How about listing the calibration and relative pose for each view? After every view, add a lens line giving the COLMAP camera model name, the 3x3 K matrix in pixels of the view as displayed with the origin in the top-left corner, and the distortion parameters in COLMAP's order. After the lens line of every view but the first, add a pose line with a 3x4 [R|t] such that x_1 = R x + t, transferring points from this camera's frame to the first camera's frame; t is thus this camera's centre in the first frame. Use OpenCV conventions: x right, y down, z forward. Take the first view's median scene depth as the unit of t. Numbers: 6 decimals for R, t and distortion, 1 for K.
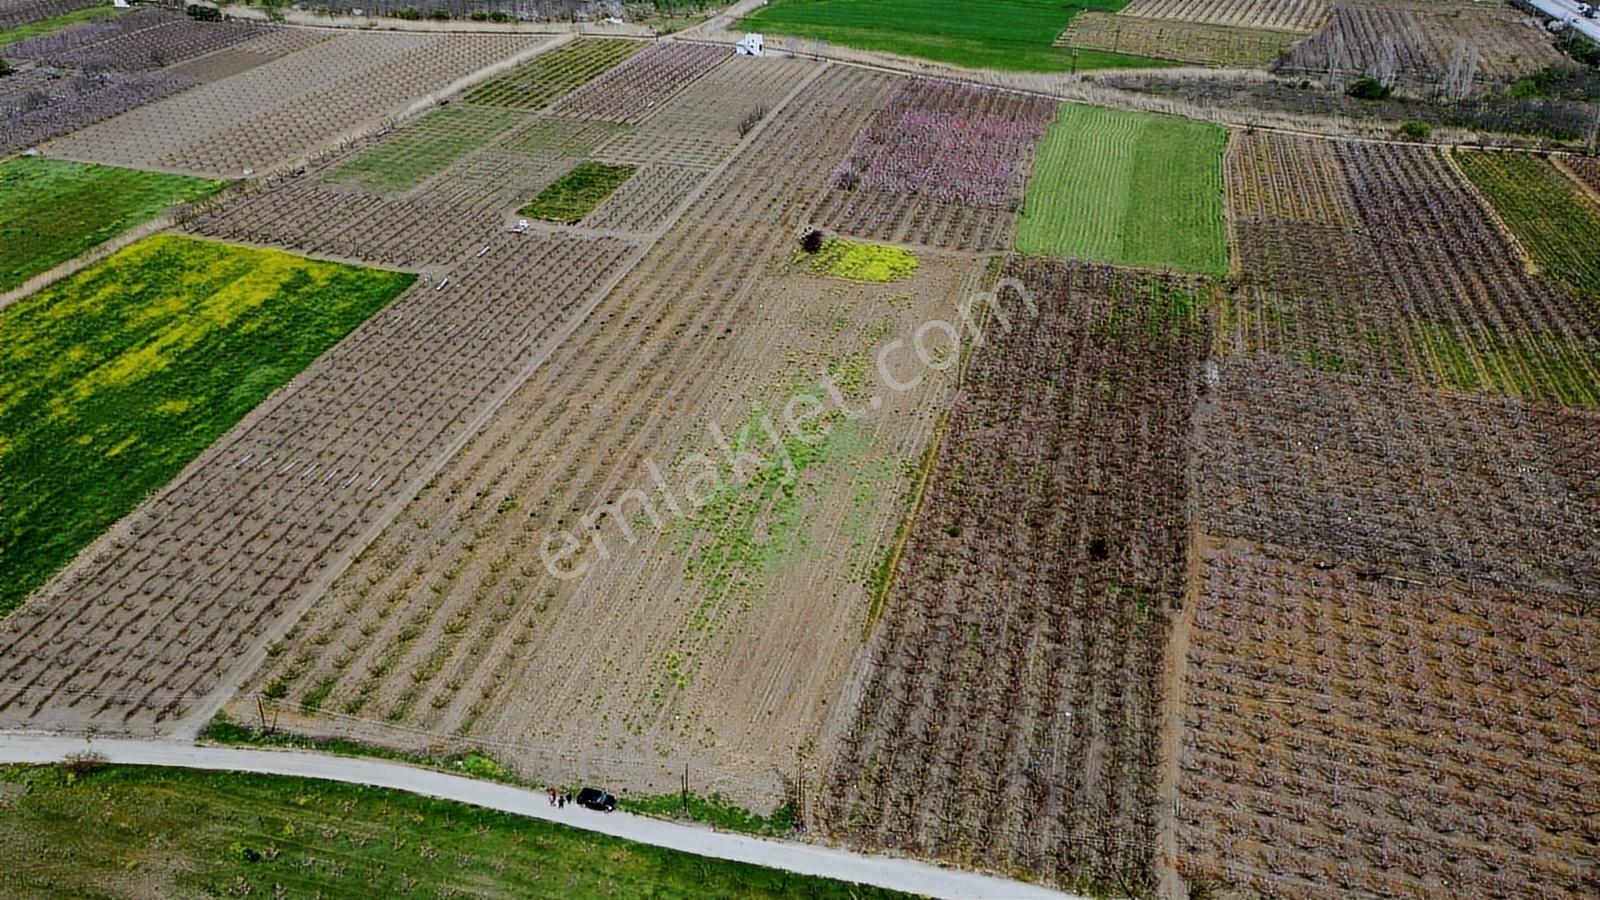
lens RADIAL K [[1206.8, 0, 799.8], [0, 1206.8, 457.6], [0, 0, 1]] dist [0.001522, -0.013380]
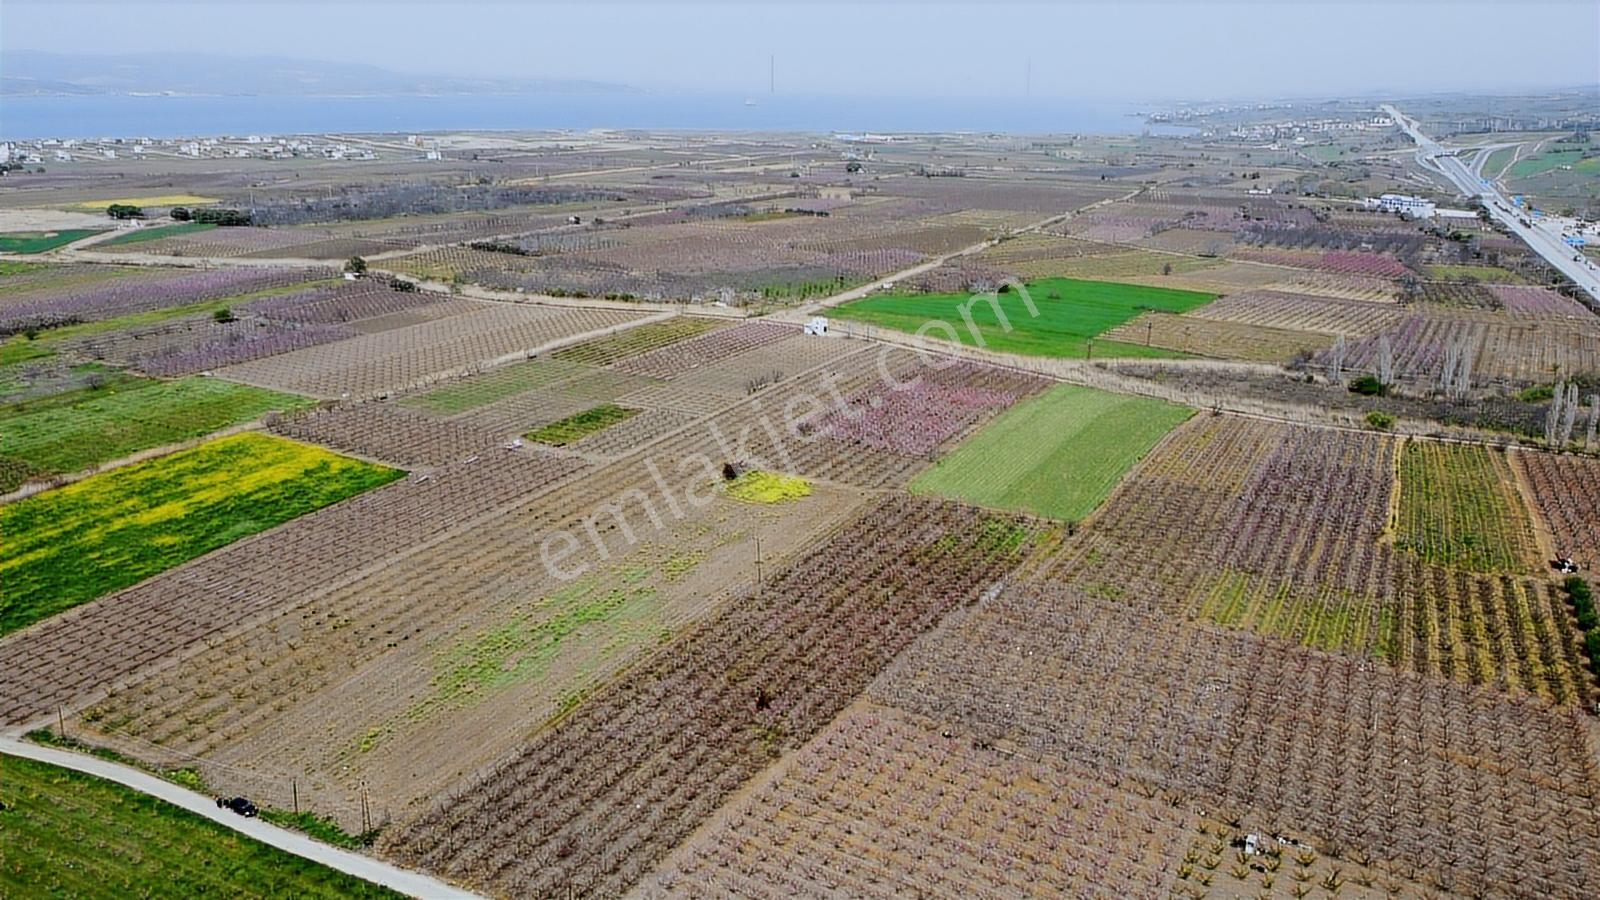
lens RADIAL K [[1206.8, 0, 799.8], [0, 1206.8, 457.6], [0, 0, 1]] dist [0.001522, -0.013380]
pose [[0.974484, 0.062166, -0.215678, 0.393695], [-0.111661, 0.967811, -0.225554, 0.081529], [0.194713, 0.243881, 0.950057, -0.132488]]
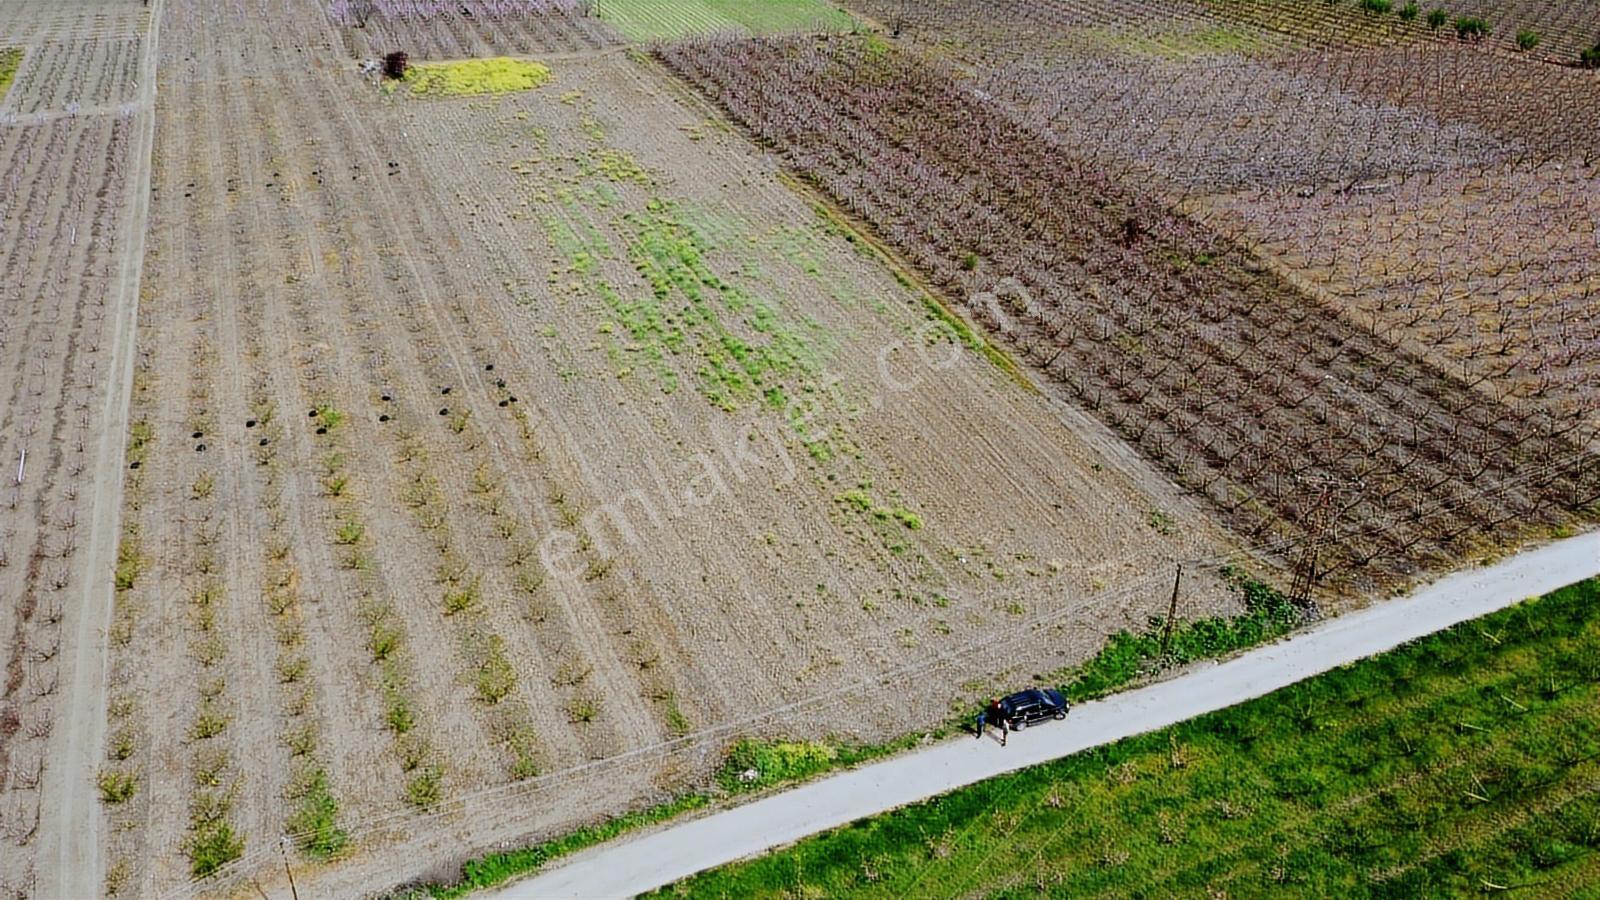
lens RADIAL K [[1207.9, 0, 799.1], [0, 1207.9, 458.9], [0, 0, 1]] dist [-0.006503, -0.001070]
pose [[0.802711, -0.312783, 0.507762, -0.280441], [0.305753, 0.946855, 0.099906, 0.053349], [-0.512025, 0.075054, 0.855685, 0.334174]]
